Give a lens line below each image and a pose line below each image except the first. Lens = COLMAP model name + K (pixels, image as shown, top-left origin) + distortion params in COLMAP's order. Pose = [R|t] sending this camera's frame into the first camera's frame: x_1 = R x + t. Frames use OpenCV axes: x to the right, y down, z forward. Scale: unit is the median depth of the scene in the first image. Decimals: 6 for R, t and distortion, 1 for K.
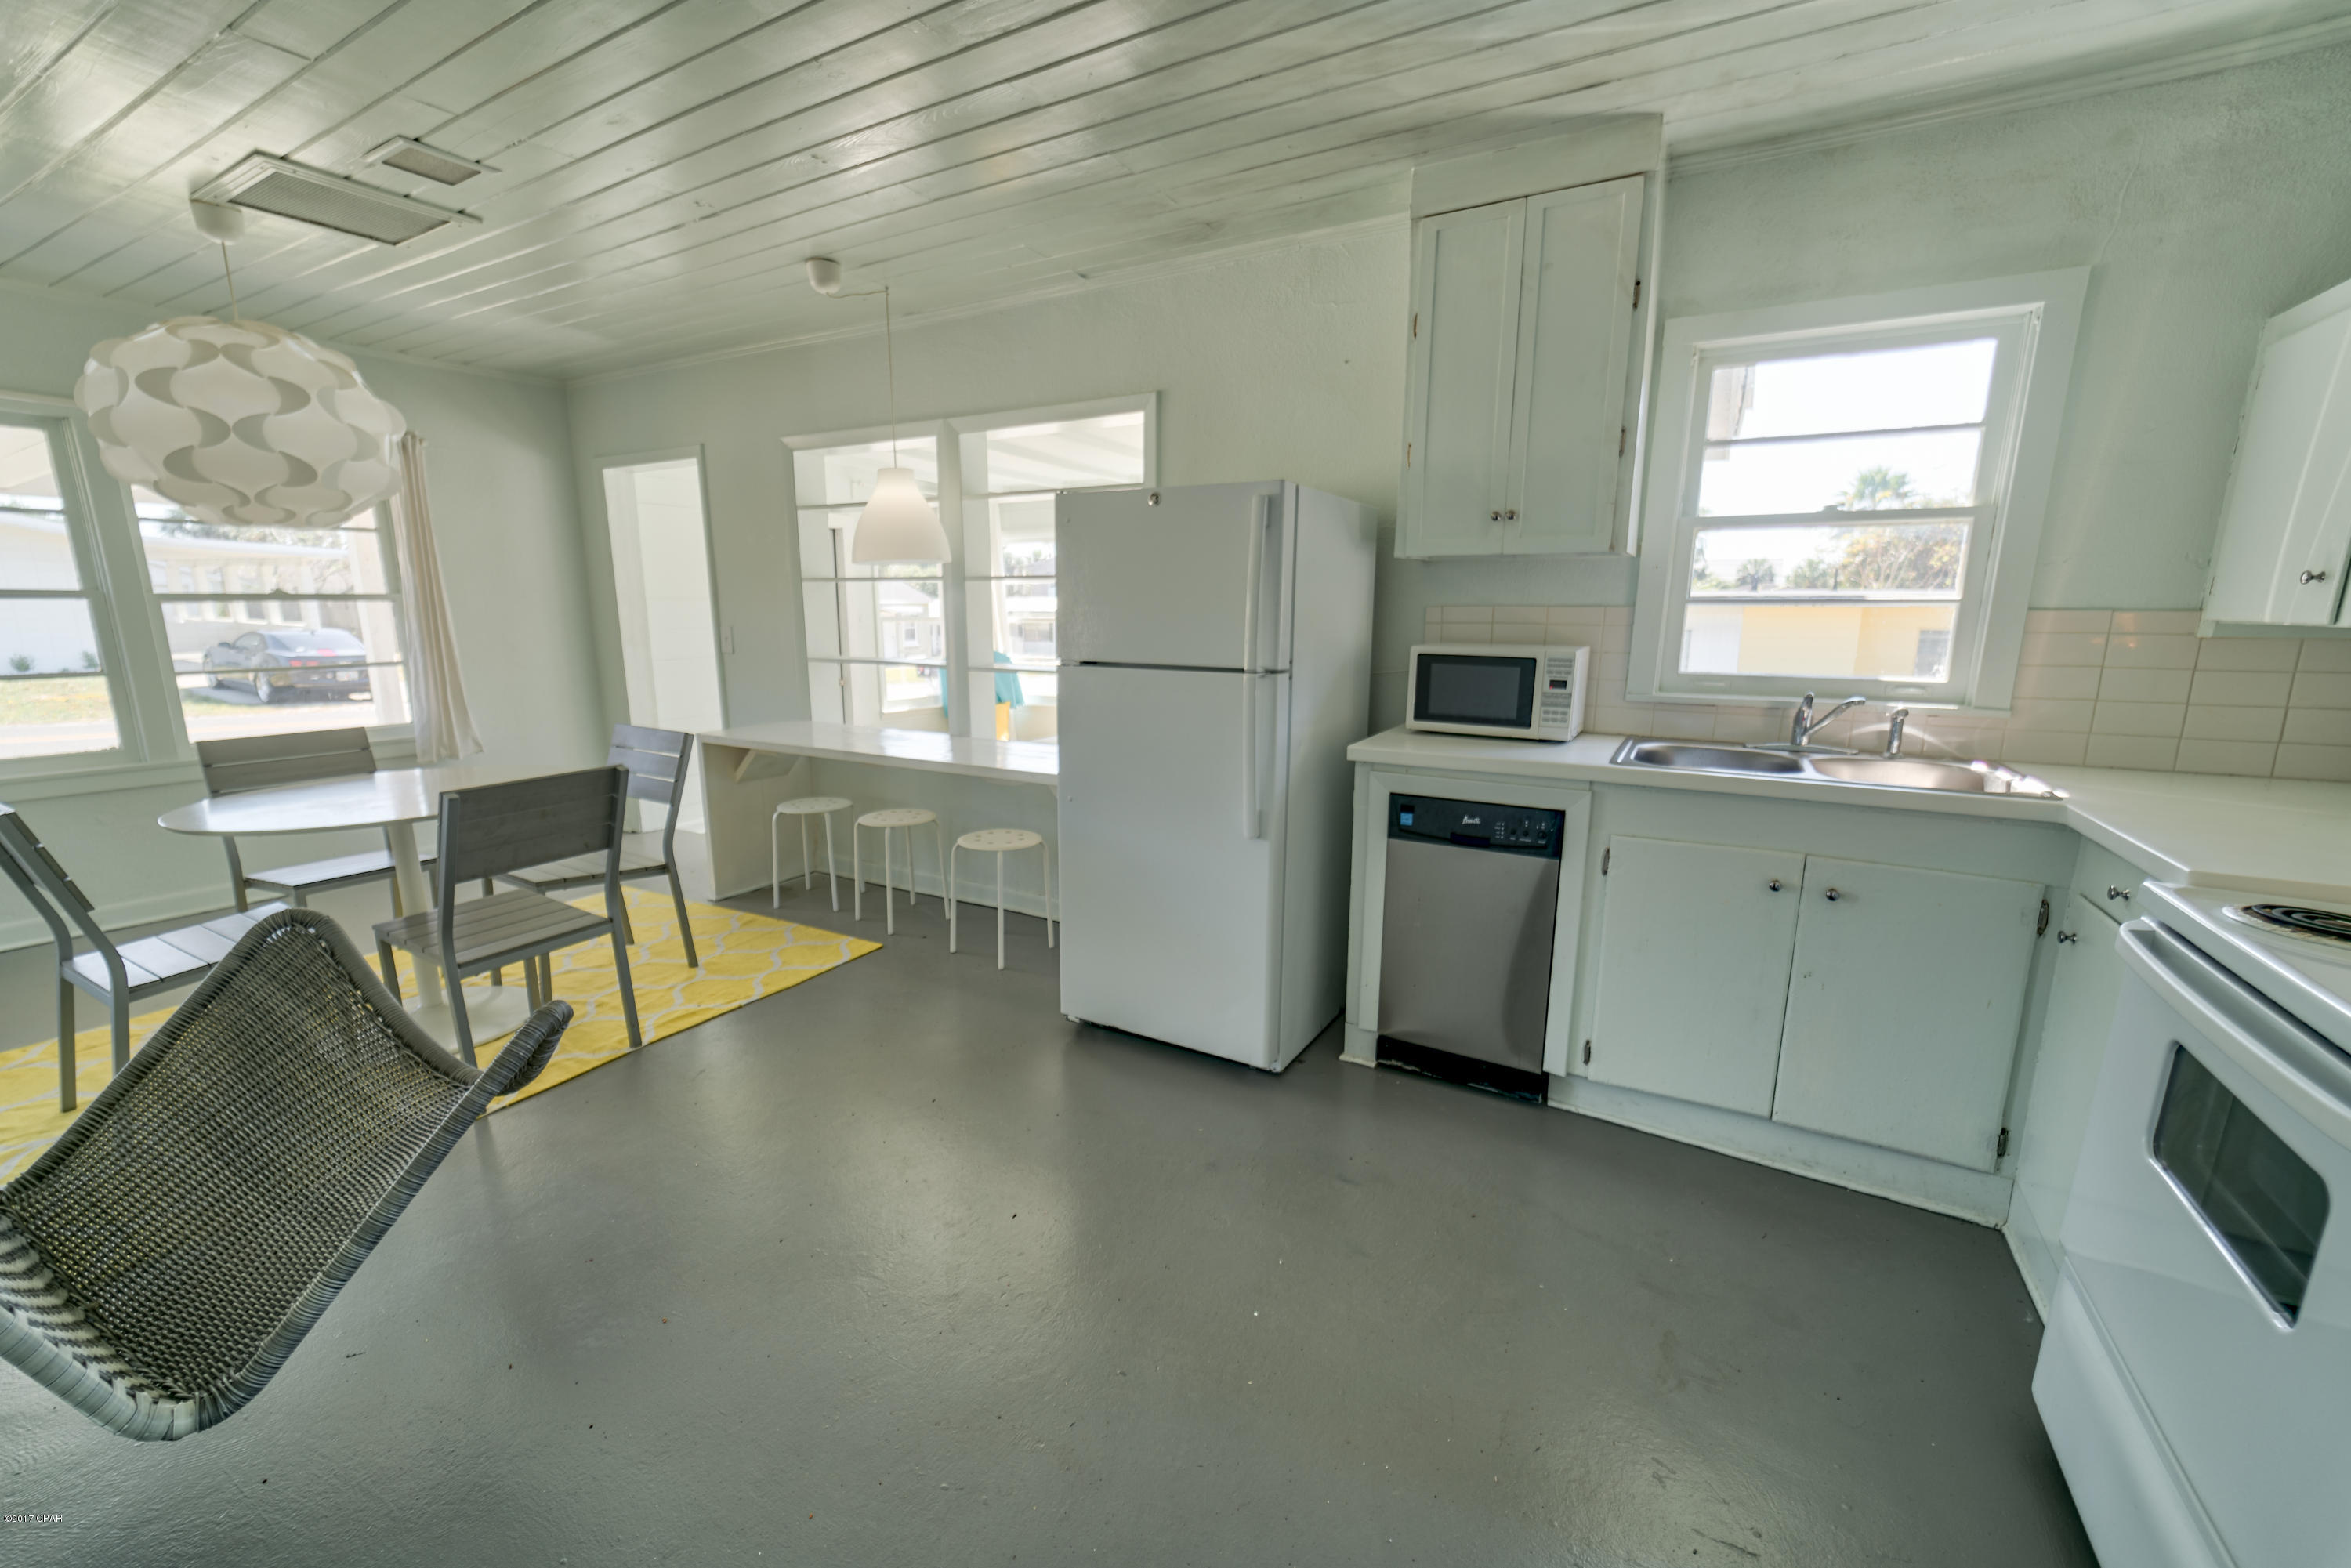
lens RADIAL K [[936.4, 0, 1168.1], [0, 936.4, 784.6], [0, 0, 1]] dist [0.001000, 0.000295]
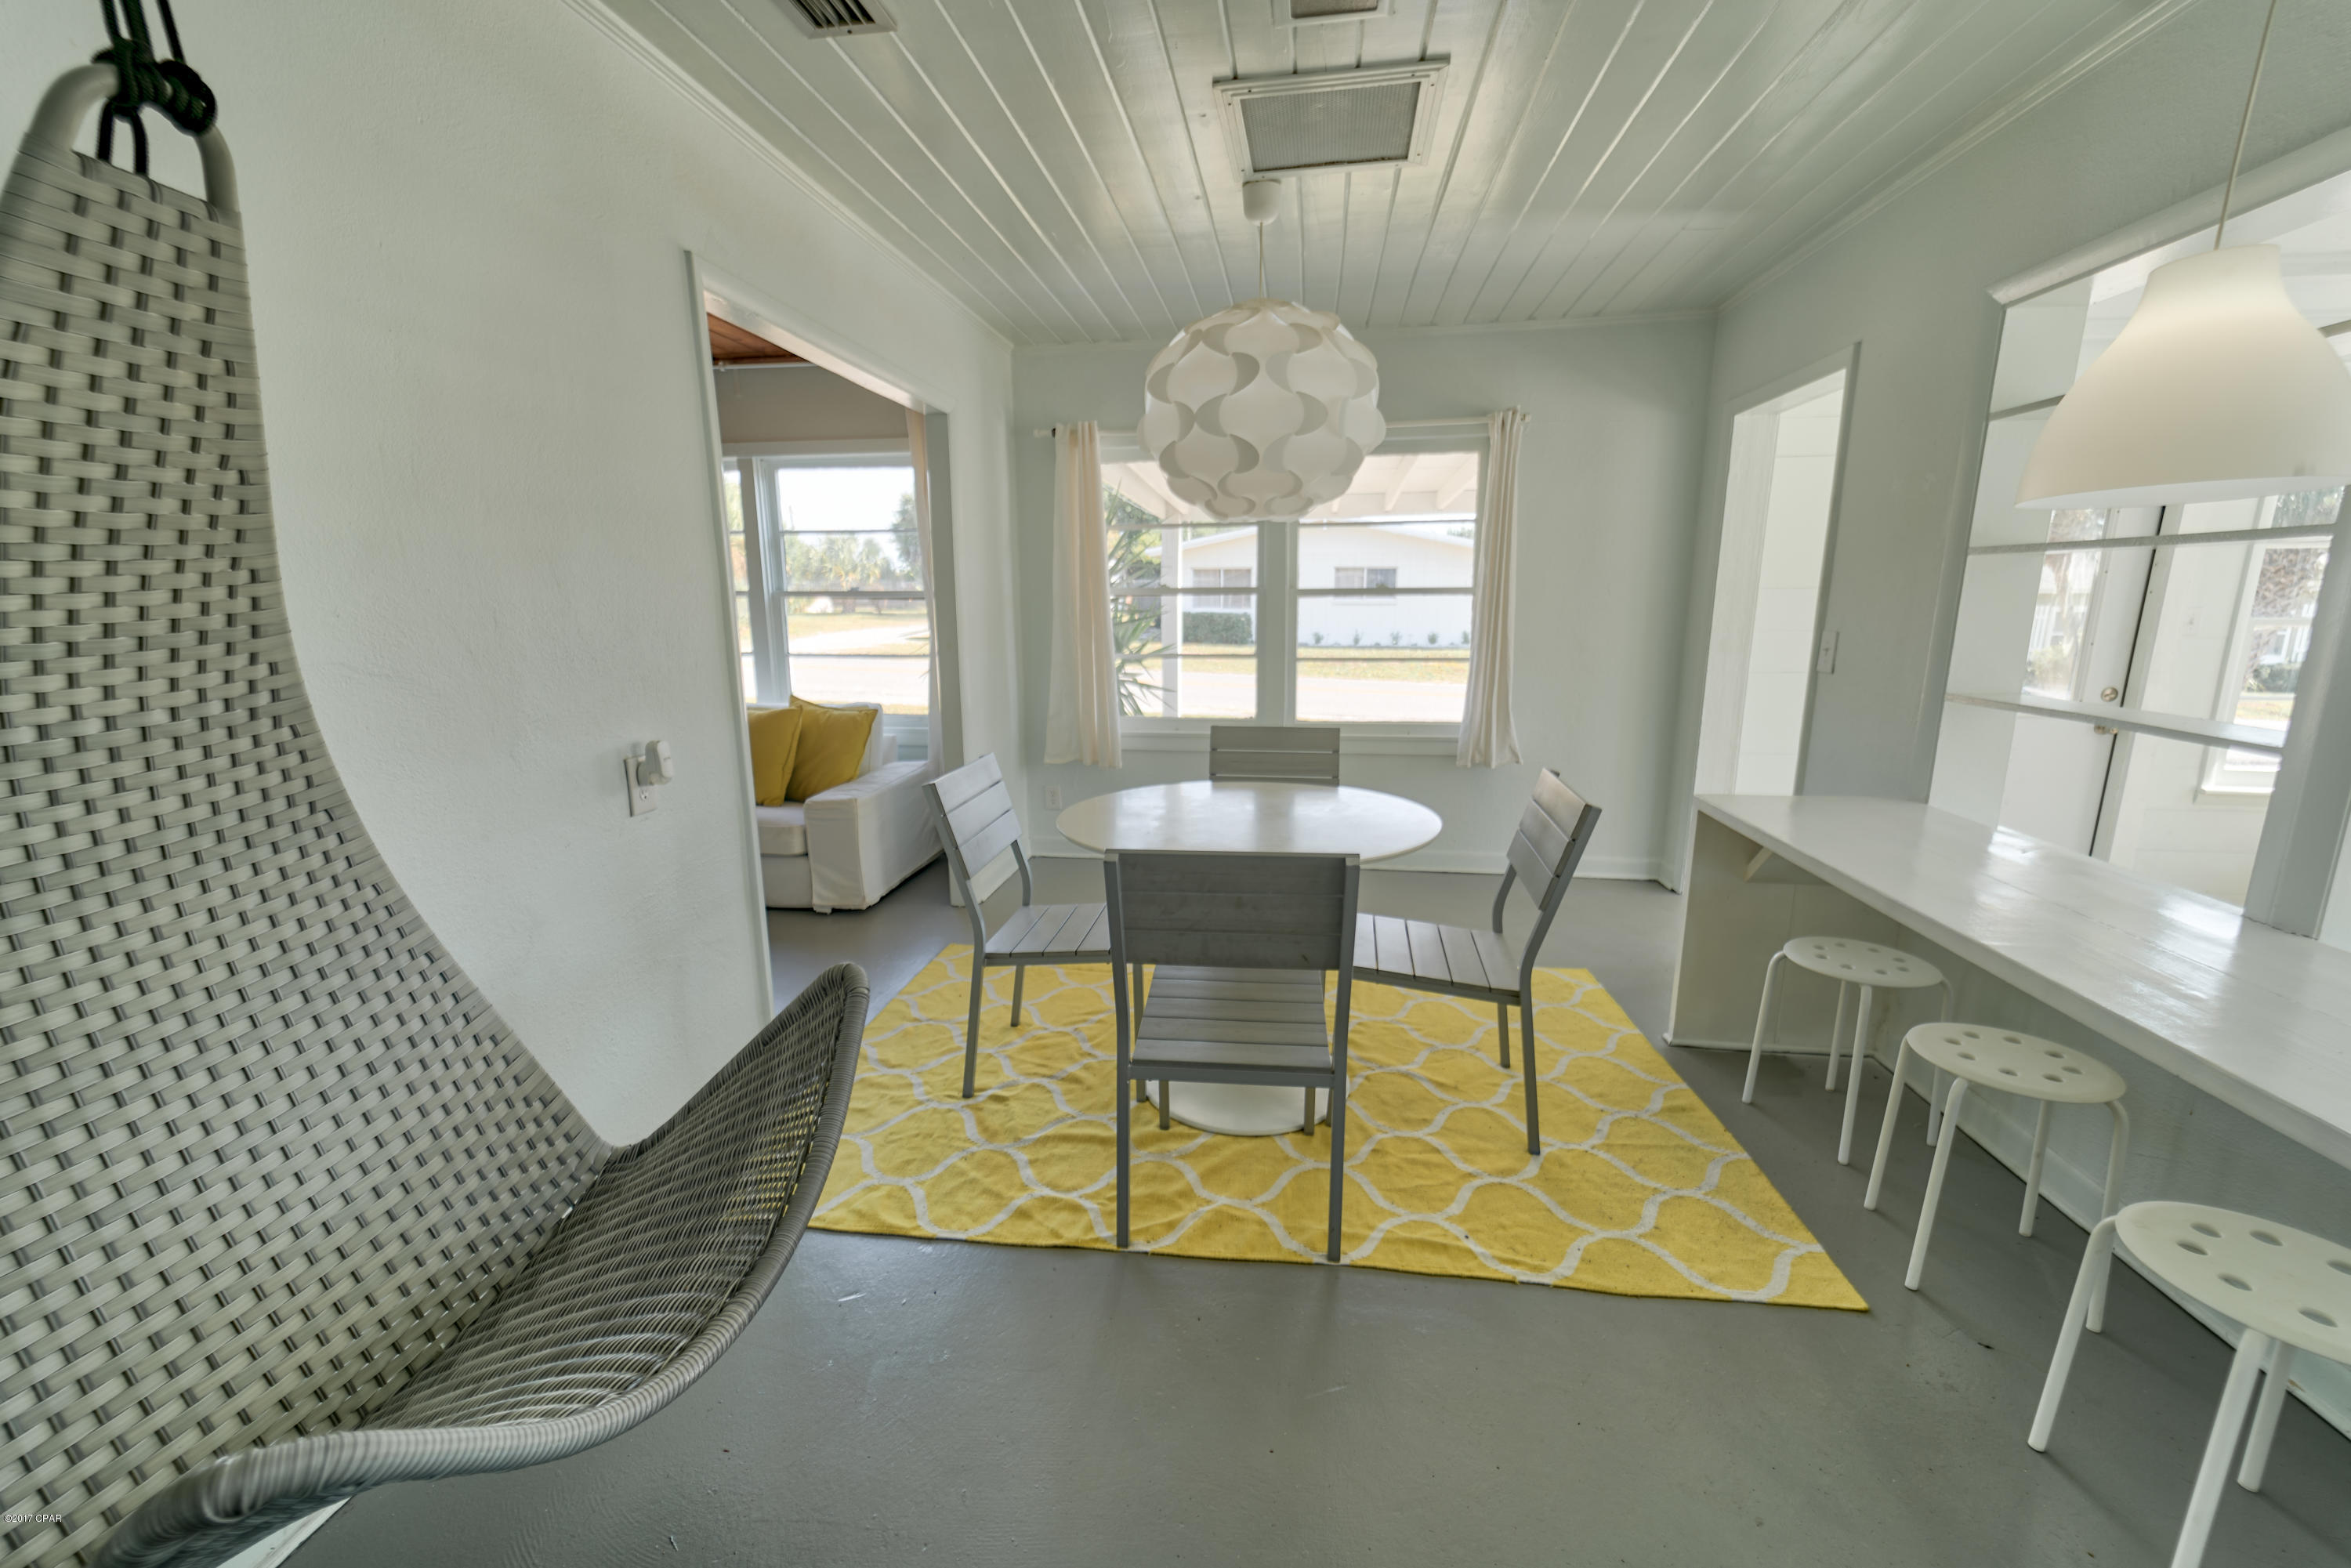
lens RADIAL K [[936.4, 0, 1168.1], [0, 936.4, 784.6], [0, 0, 1]] dist [0.001000, 0.000295]
pose [[0.366908, 0.180209, -0.912635, -0.045556], [-0.171367, 0.977361, 0.124094, -0.086945], [0.914337, 0.110864, 0.389484, 0.445216]]
